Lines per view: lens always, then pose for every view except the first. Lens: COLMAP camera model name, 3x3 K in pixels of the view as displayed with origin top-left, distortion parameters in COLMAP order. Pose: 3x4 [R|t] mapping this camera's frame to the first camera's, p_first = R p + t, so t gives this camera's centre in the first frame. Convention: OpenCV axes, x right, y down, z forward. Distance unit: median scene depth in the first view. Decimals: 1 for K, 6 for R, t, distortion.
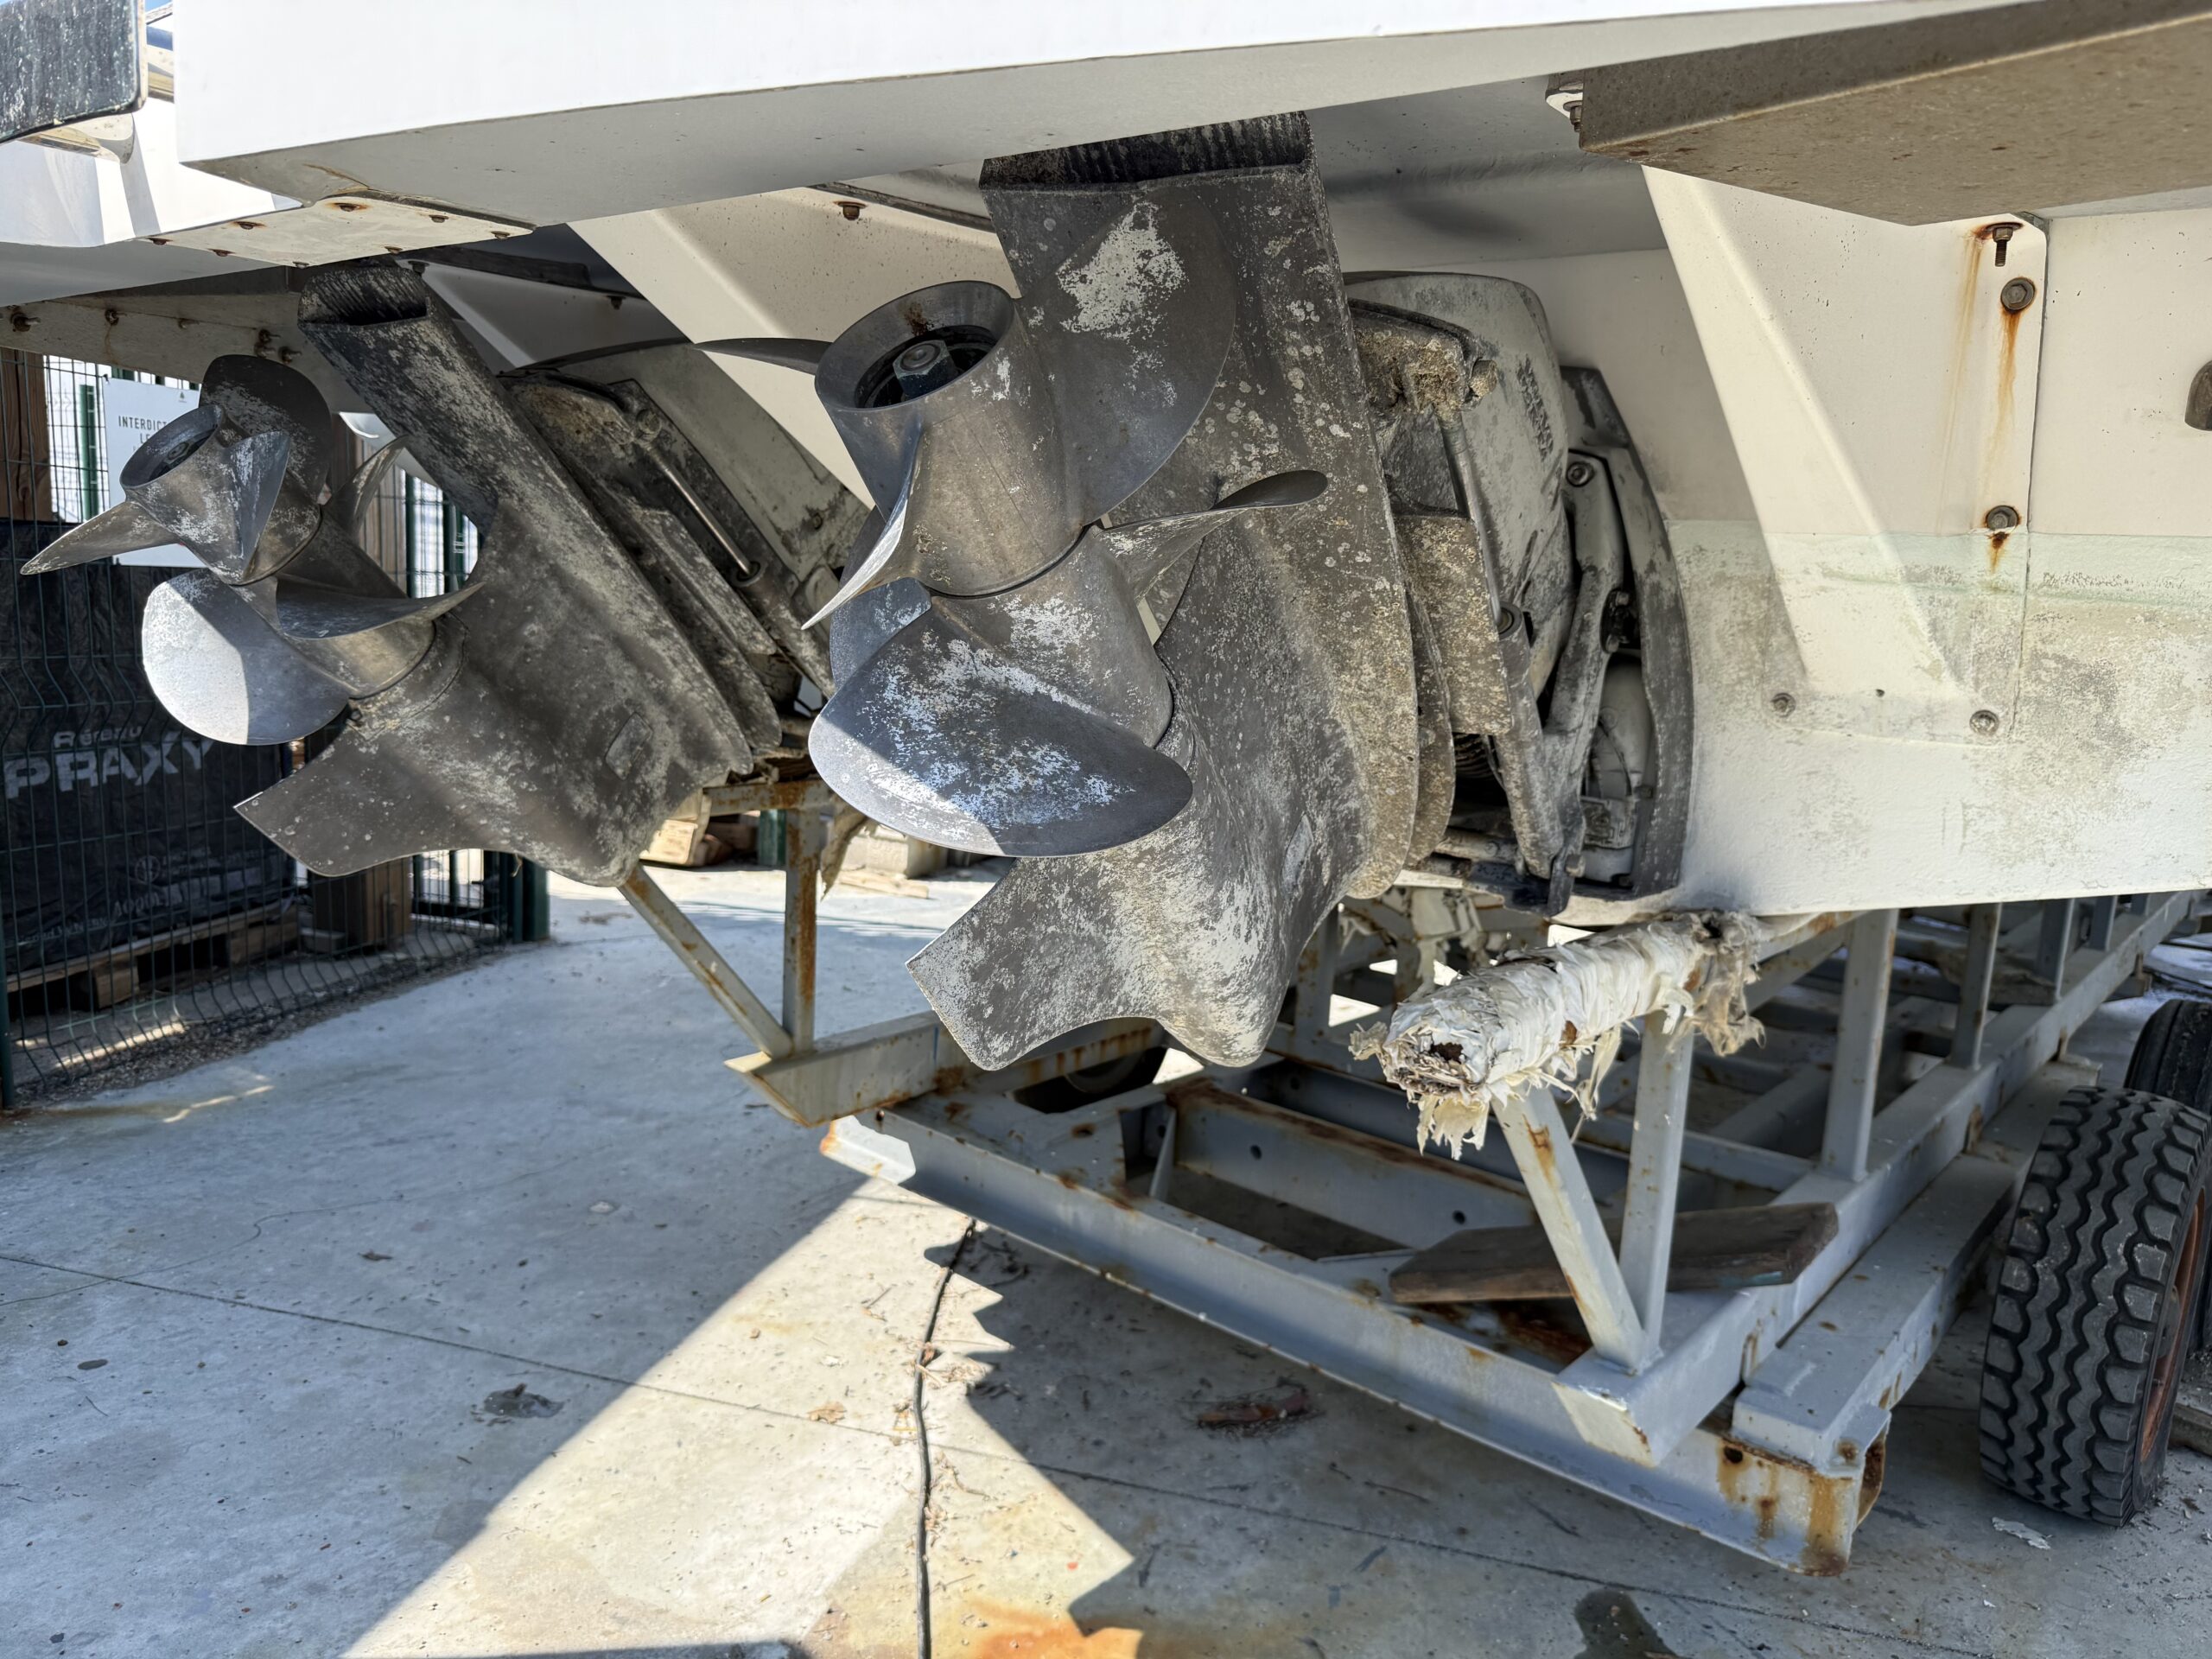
lens RADIAL K [[1590.2, 0, 1106.0], [0, 1590.2, 829.5], [0, 0, 1]] dist [0.000864, 0.000351]
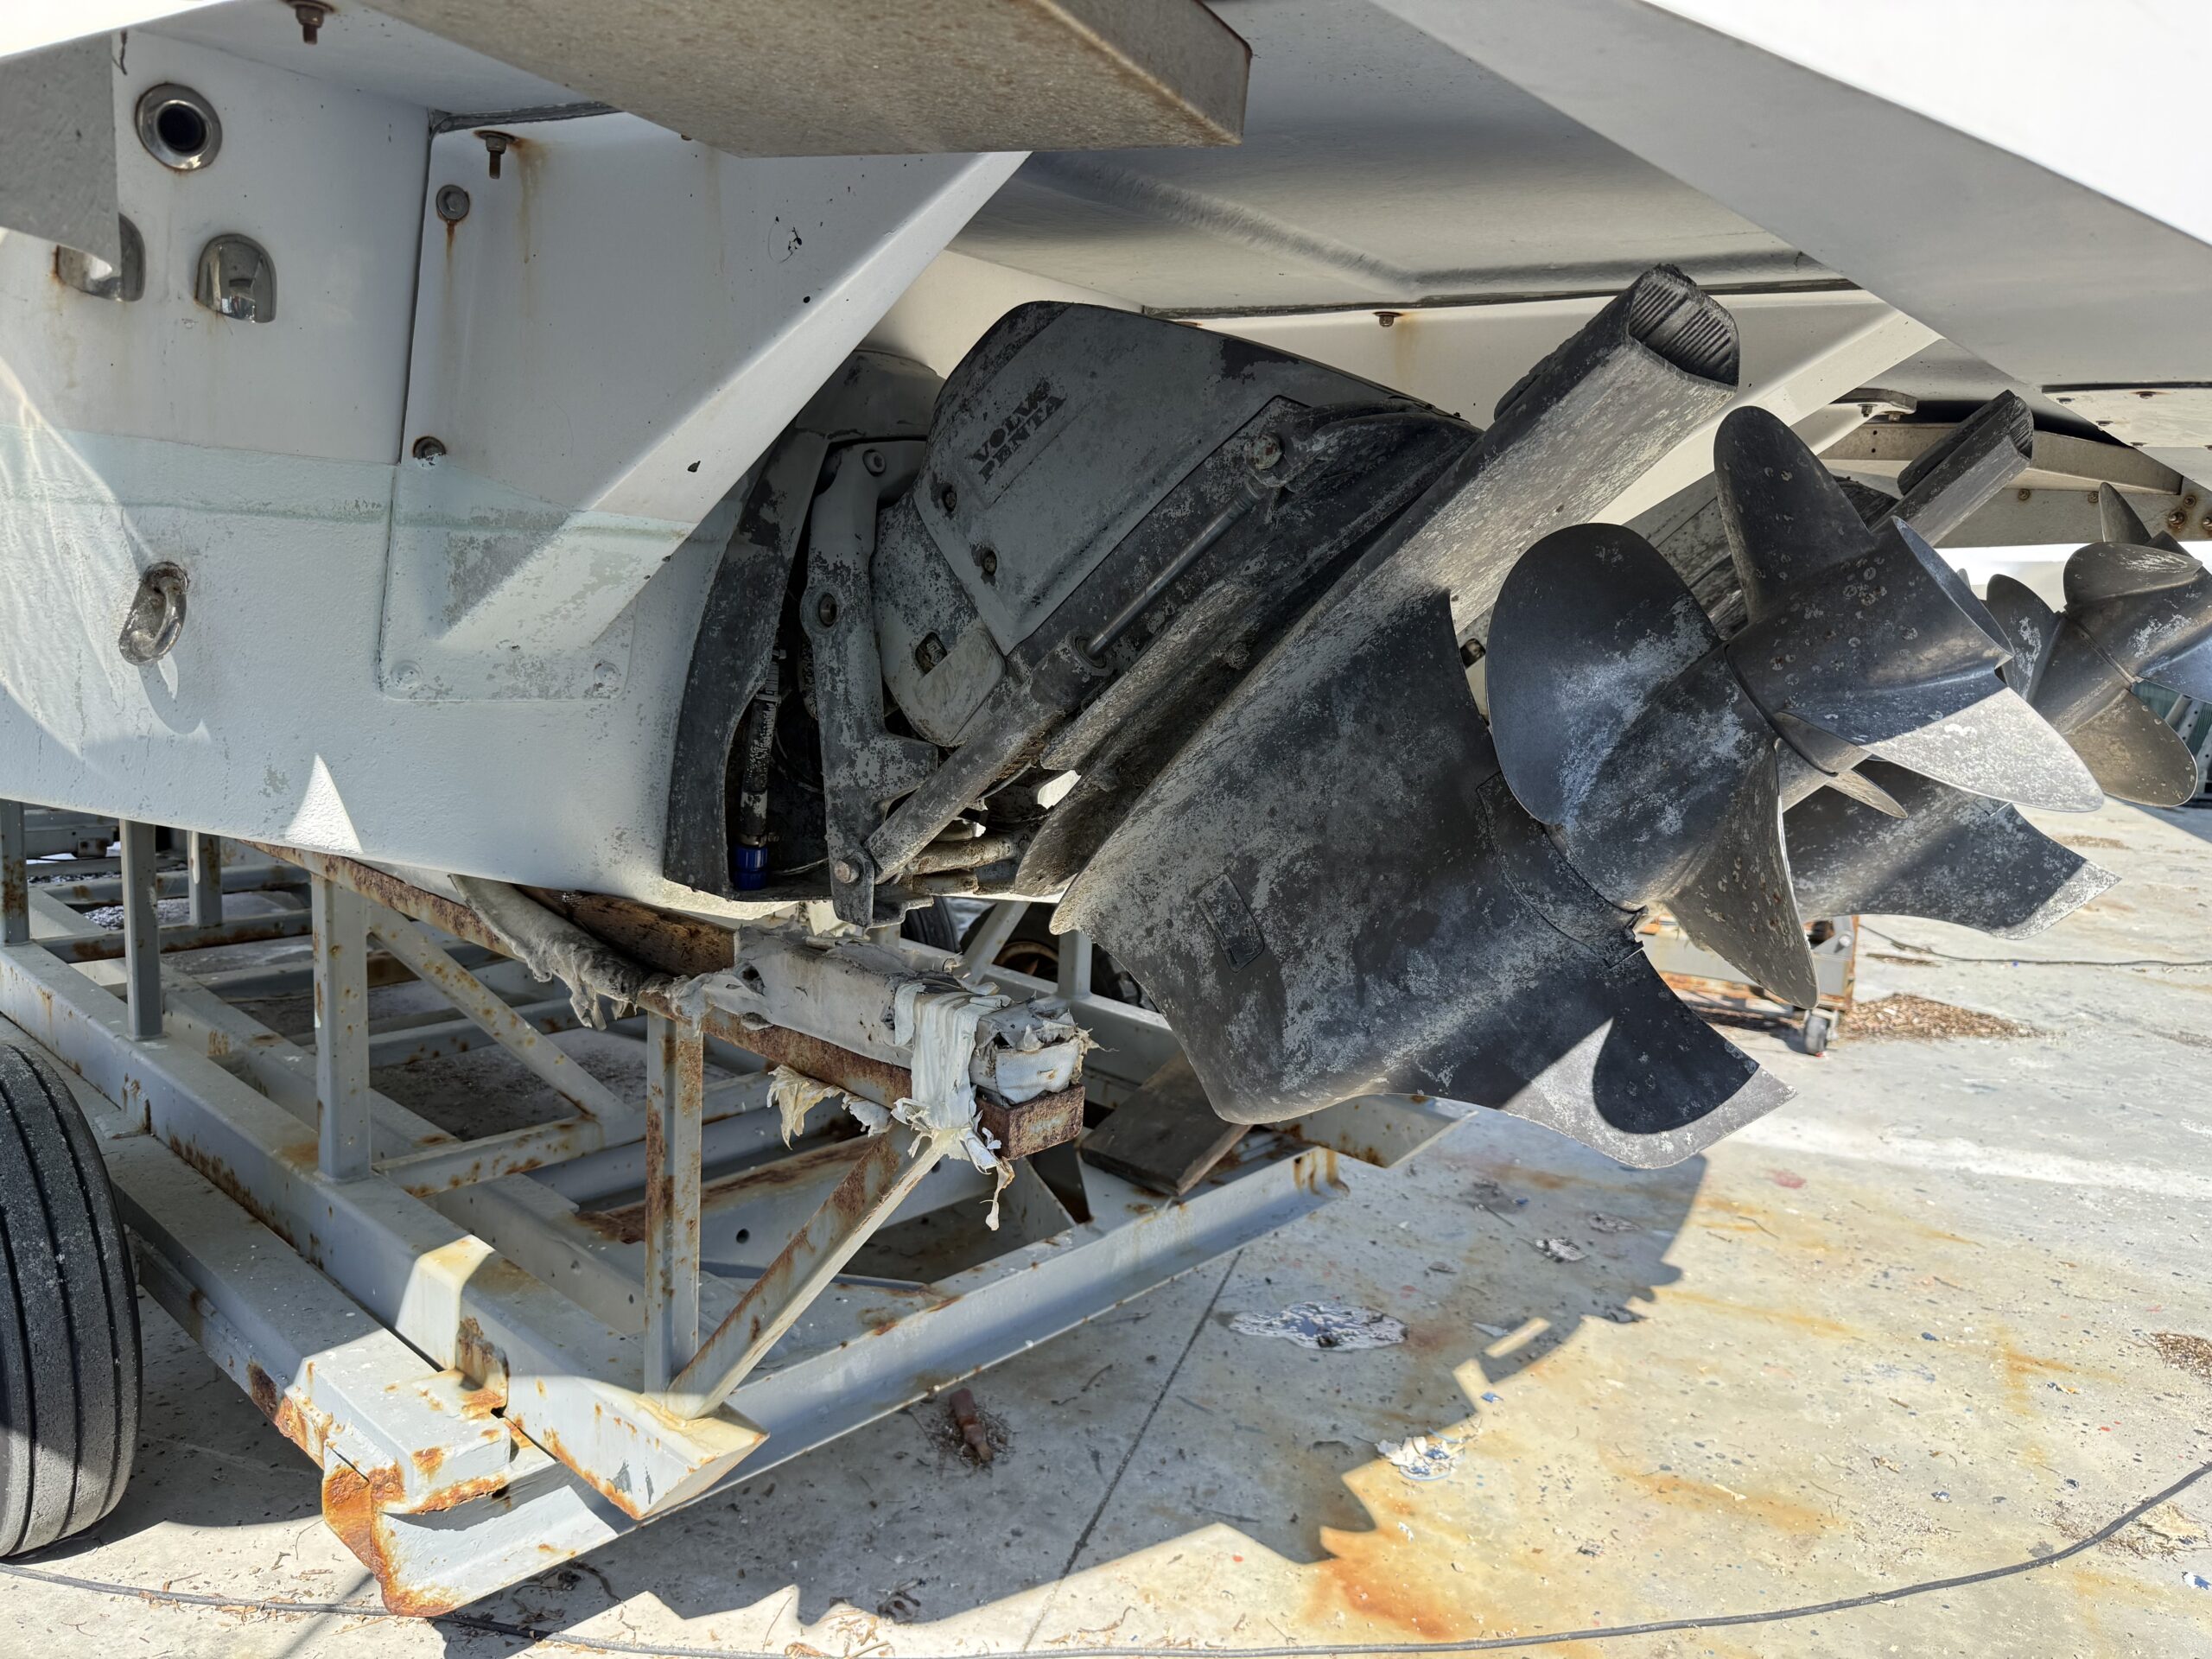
lens RADIAL K [[1590.2, 0, 1106.0], [0, 1590.2, 829.5], [0, 0, 1]] dist [0.000864, 0.000351]
pose [[0.034318, -0.216297, 0.975724, -0.794865], [0.114641, 0.970707, 0.211152, -0.196249], [-0.992814, 0.104612, 0.058109, 0.826490]]
